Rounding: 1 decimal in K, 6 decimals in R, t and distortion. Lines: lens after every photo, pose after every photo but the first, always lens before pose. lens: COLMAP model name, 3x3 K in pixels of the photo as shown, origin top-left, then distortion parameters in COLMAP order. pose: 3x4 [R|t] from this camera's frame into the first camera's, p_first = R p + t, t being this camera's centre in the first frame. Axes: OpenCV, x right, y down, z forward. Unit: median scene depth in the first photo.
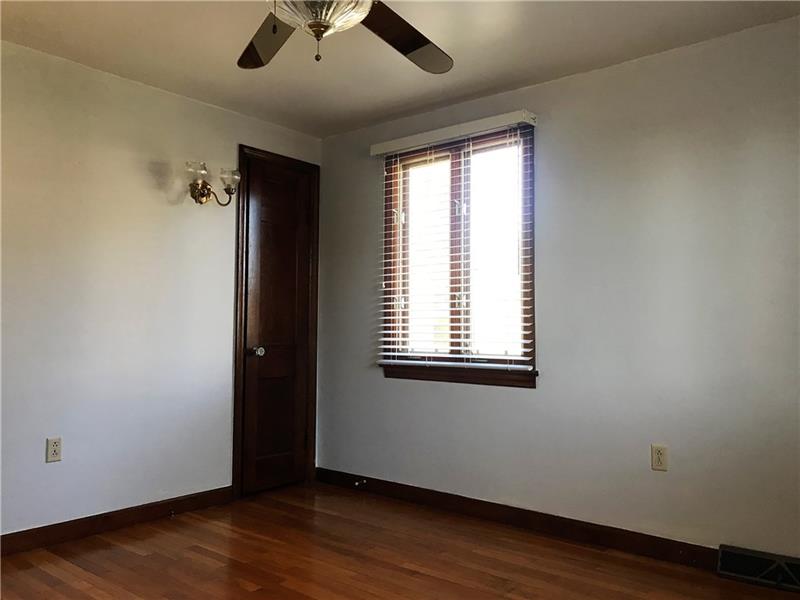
lens RADIAL K [[659.5, 0, 399.4], [0, 659.5, 298.5], [0, 0, 1]] dist [0.009095, -0.003853]
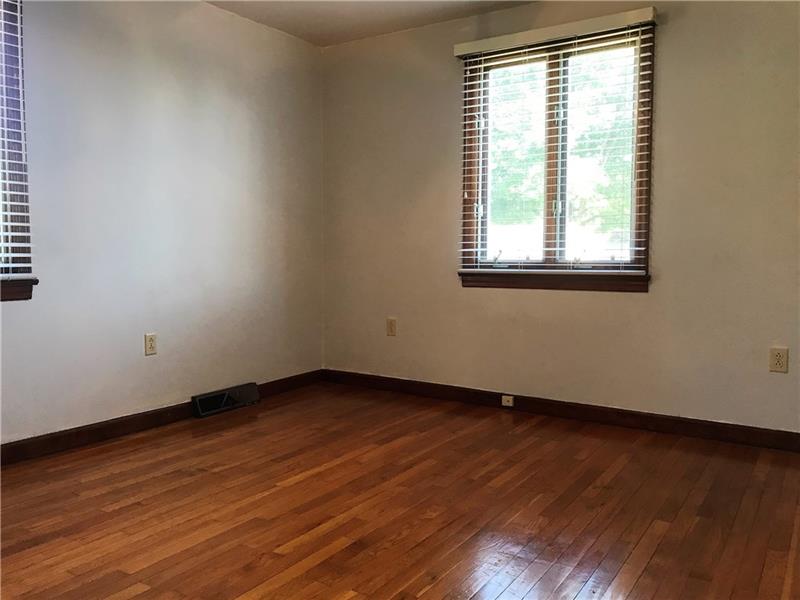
lens RADIAL K [[659.5, 0, 399.4], [0, 659.5, 298.5], [0, 0, 1]] dist [0.009095, -0.003853]
pose [[-0.120271, -0.077433, 0.989717, -0.841149], [-0.054055, 0.995985, 0.071354, 0.055902], [-0.991268, -0.044917, -0.123974, 0.743275]]
